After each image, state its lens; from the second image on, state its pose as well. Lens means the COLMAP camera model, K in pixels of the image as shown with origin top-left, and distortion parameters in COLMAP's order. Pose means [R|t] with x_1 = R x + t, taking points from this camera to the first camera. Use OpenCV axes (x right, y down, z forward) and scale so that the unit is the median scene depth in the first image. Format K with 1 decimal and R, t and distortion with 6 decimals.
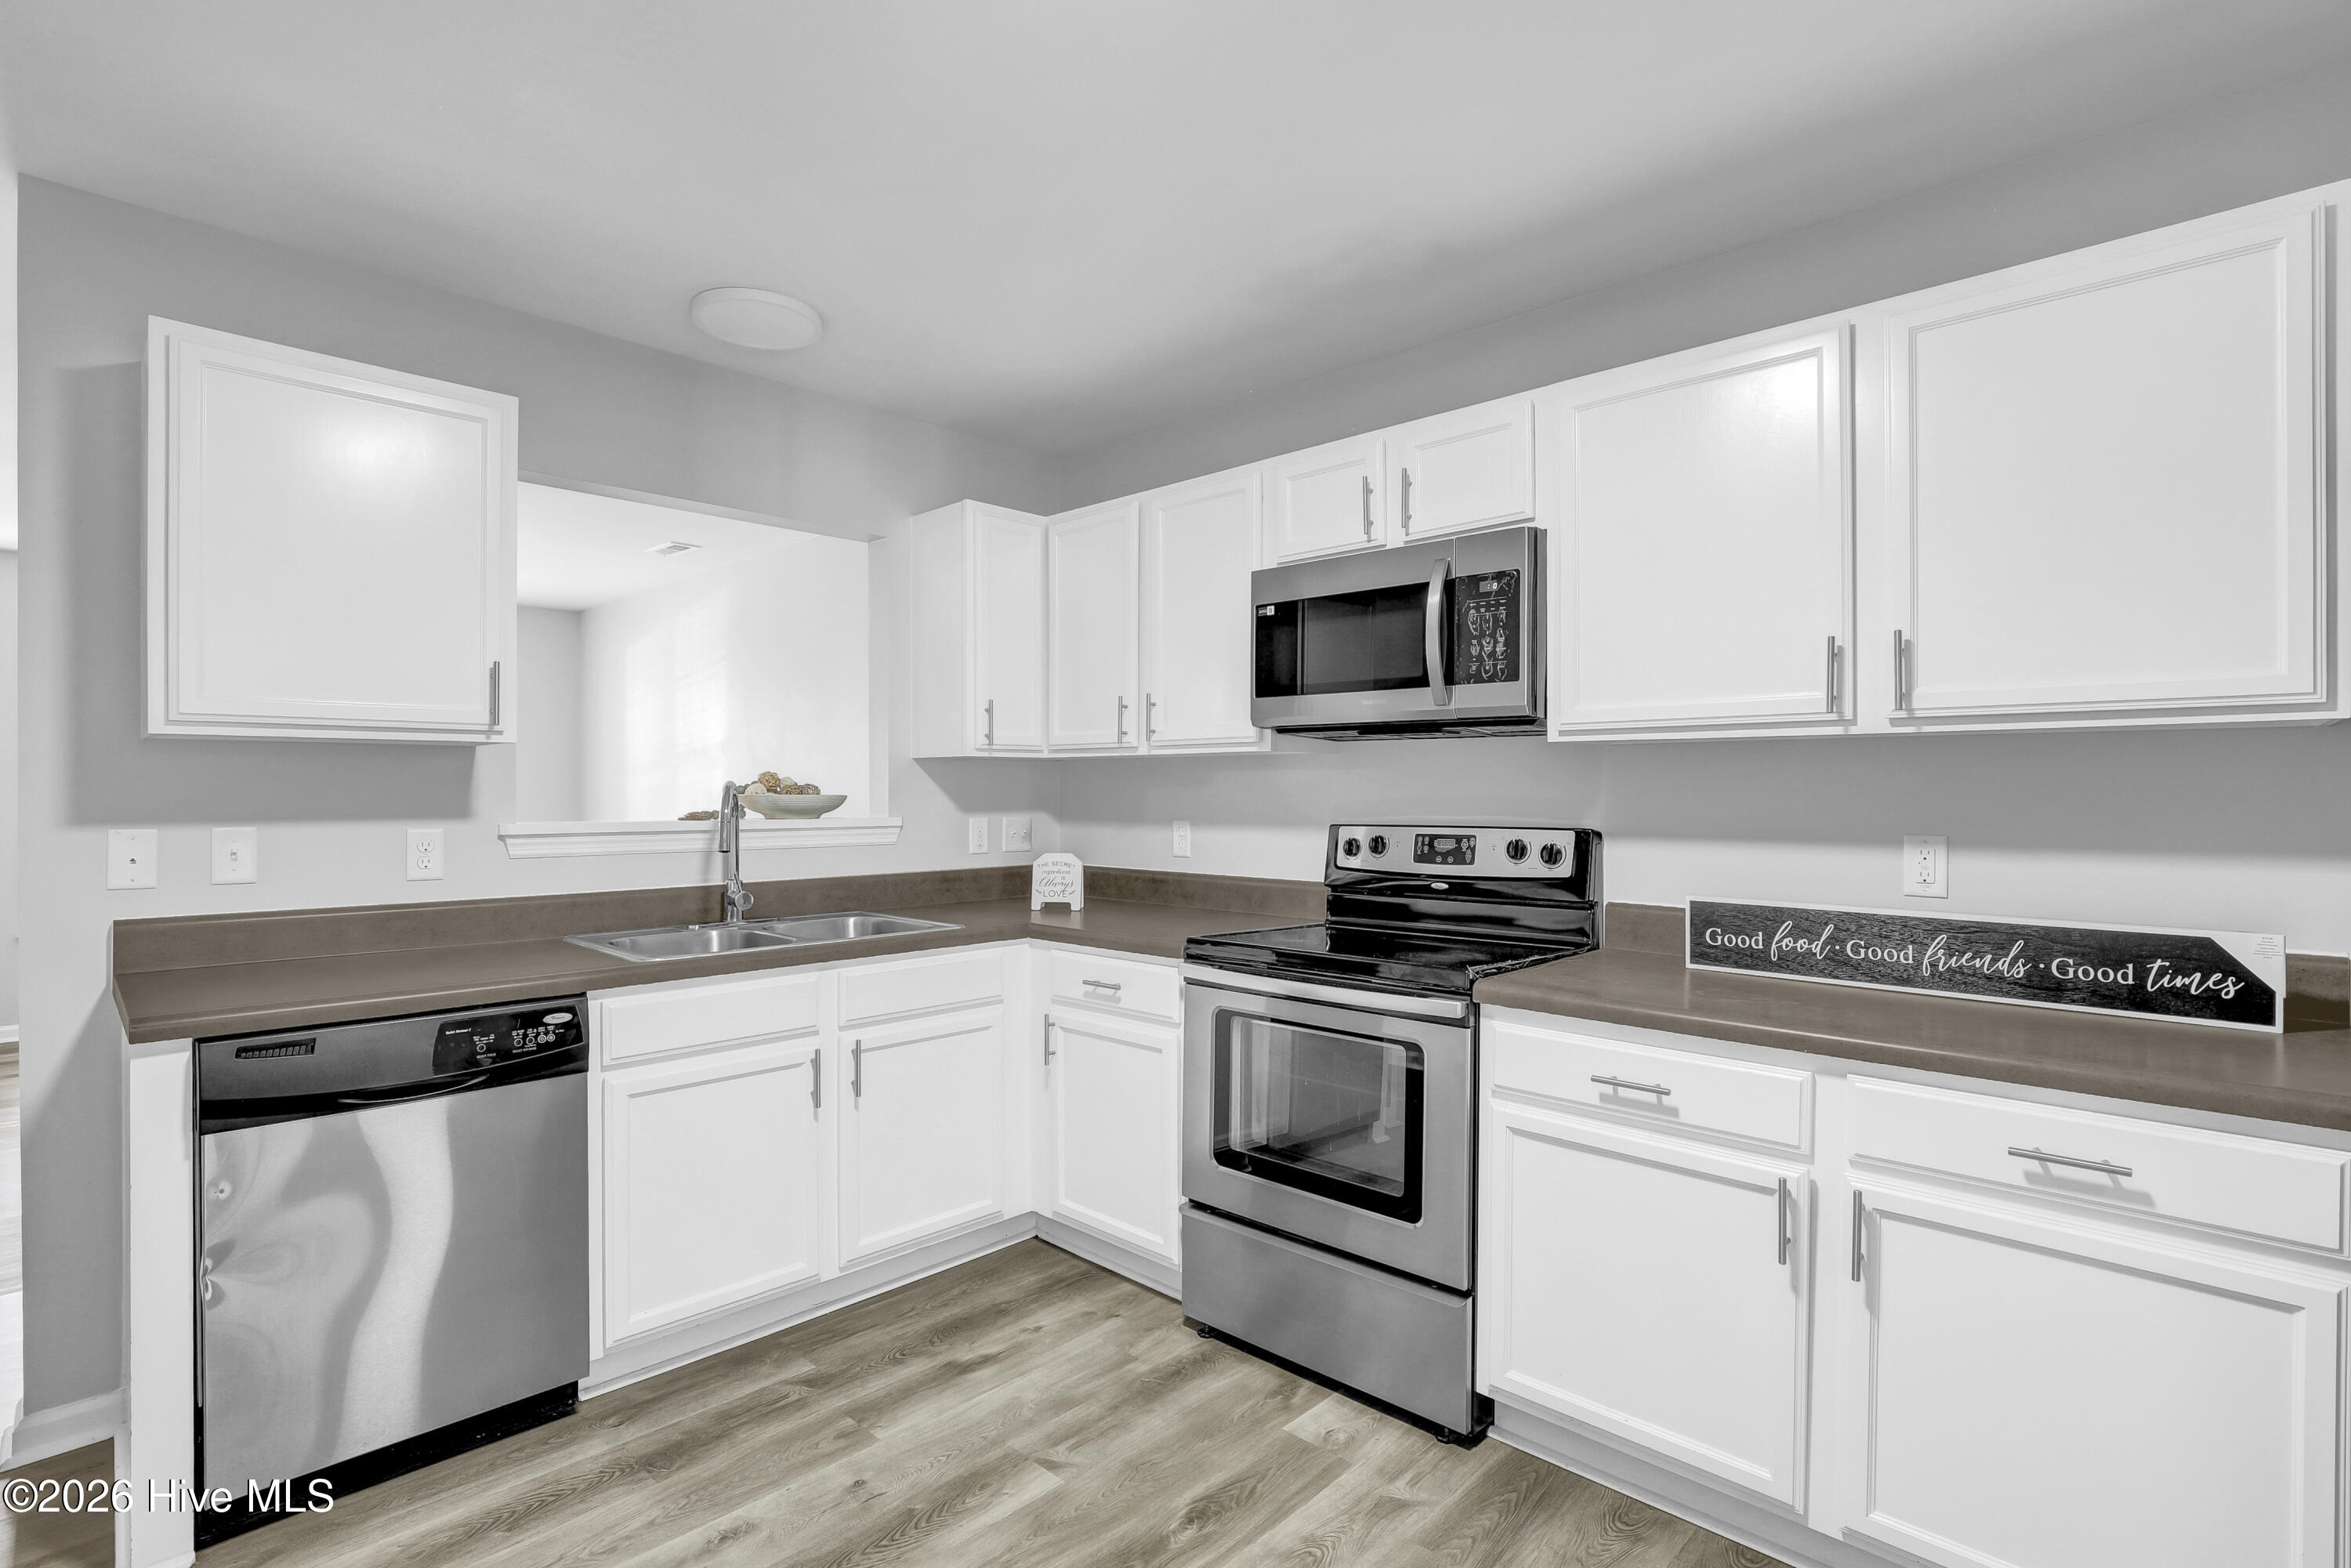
lens RADIAL K [[1116.6, 0, 1195.7], [0, 1116.6, 798.5], [0, 0, 1]] dist [-0.027207, 0.000407]
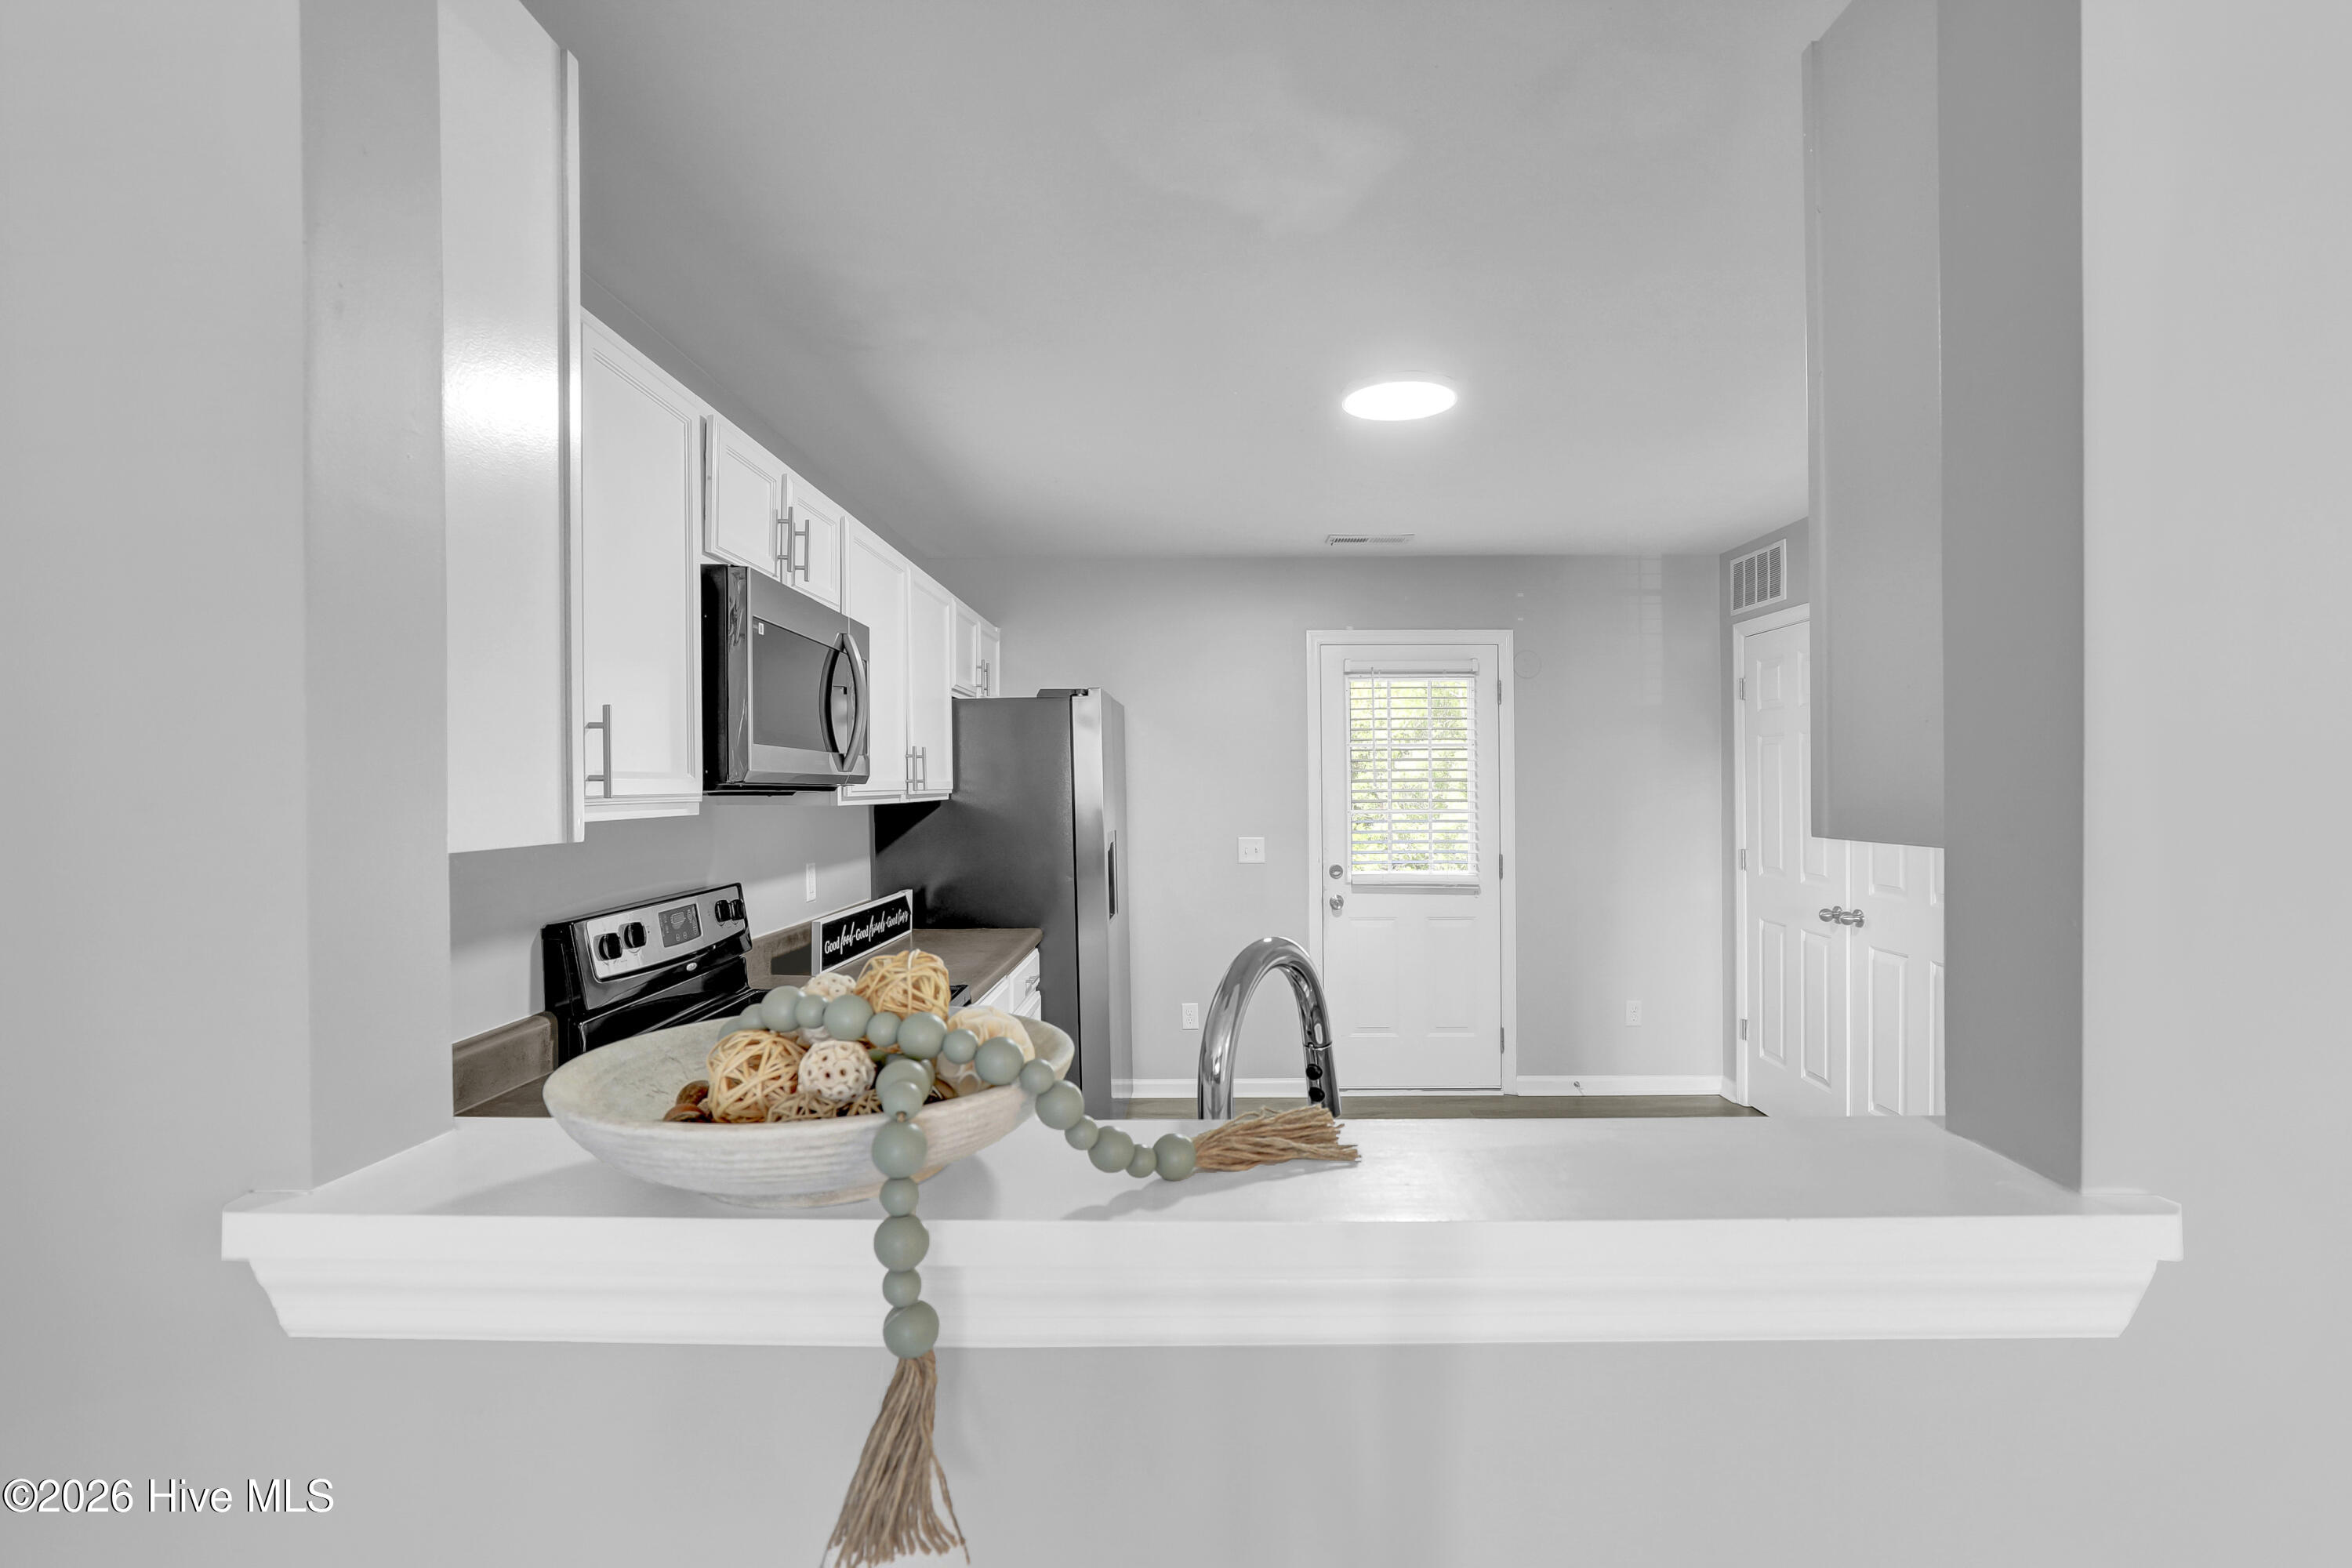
lens RADIAL K [[1093.3, 0, 1193.8], [0, 1093.3, 775.5], [0, 0, 1]] dist [-0.023236, 0.001521]
pose [[-0.680745, 0.010585, 0.732444, -0.749762], [0.013207, 0.999910, -0.002175, -0.071303], [-0.732402, 0.008193, -0.680824, 1.435608]]
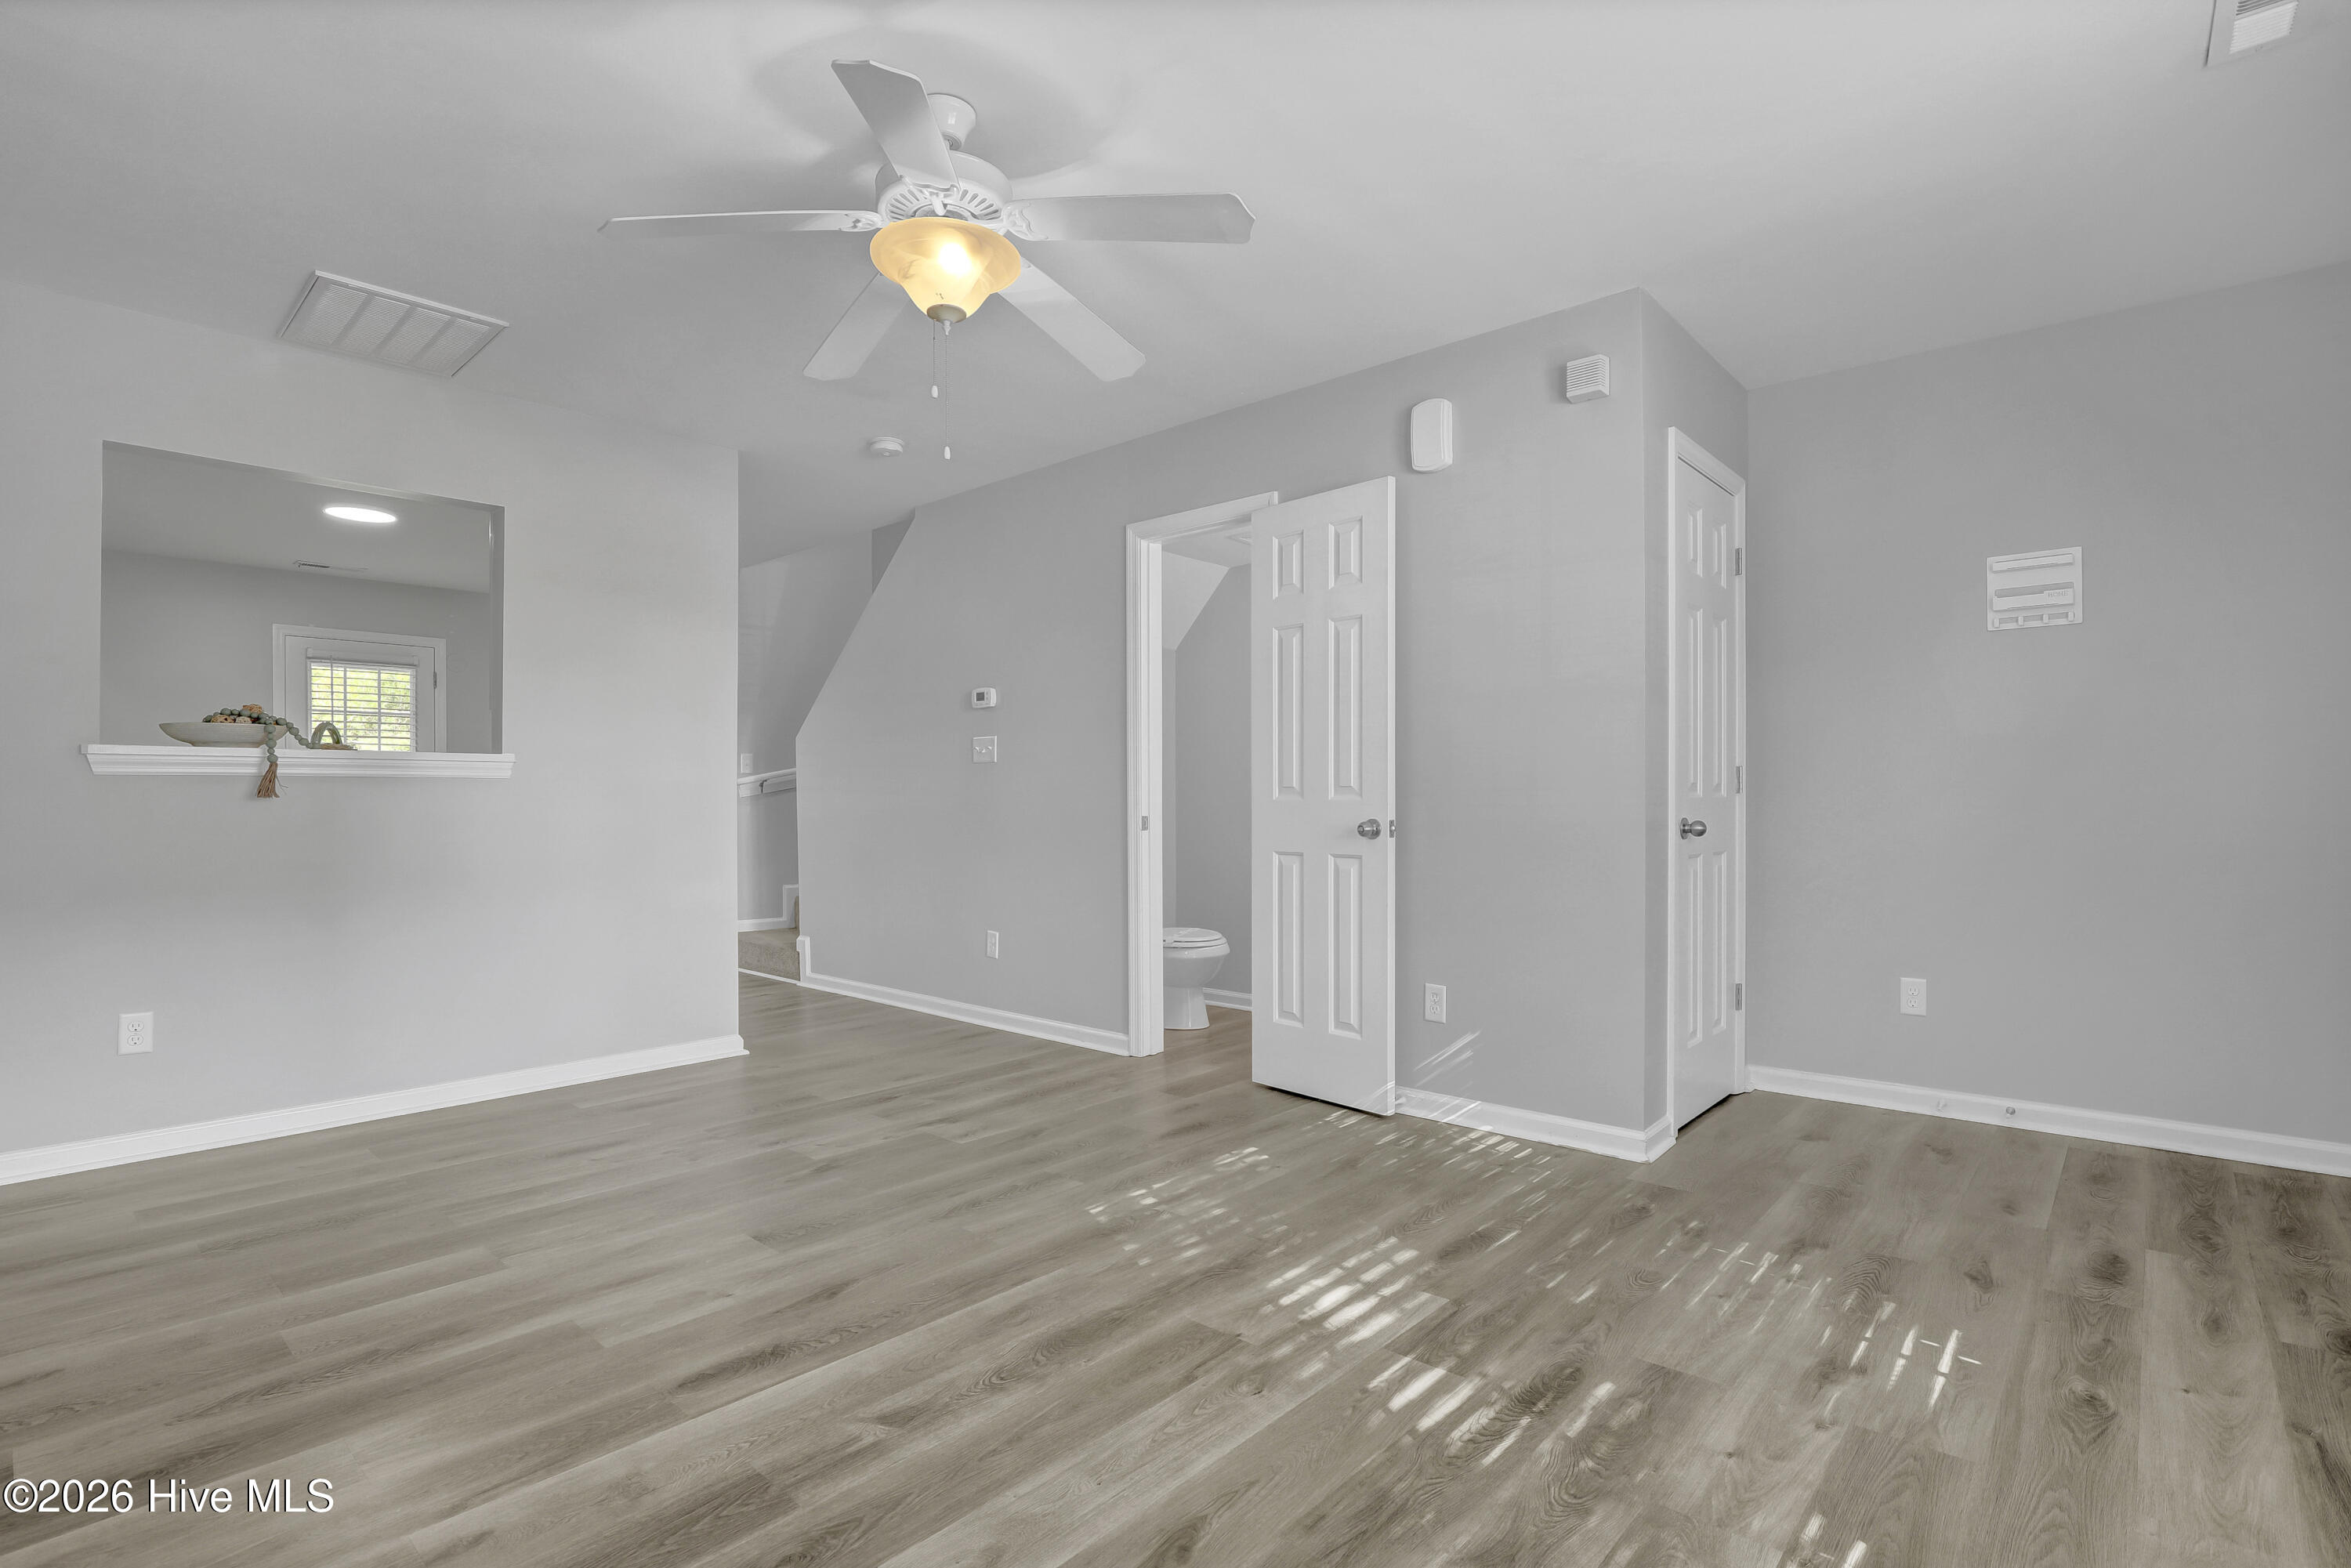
lens RADIAL K [[1116.6, 0, 1195.7], [0, 1116.6, 798.5], [0, 0, 1]] dist [-0.027207, 0.000407]
pose [[-0.999330, 0.000391, -0.036607, -1.625245], [0.000215, 0.999988, 0.004822, 0.081724], [0.036608, 0.004811, -0.999318, 2.713254]]
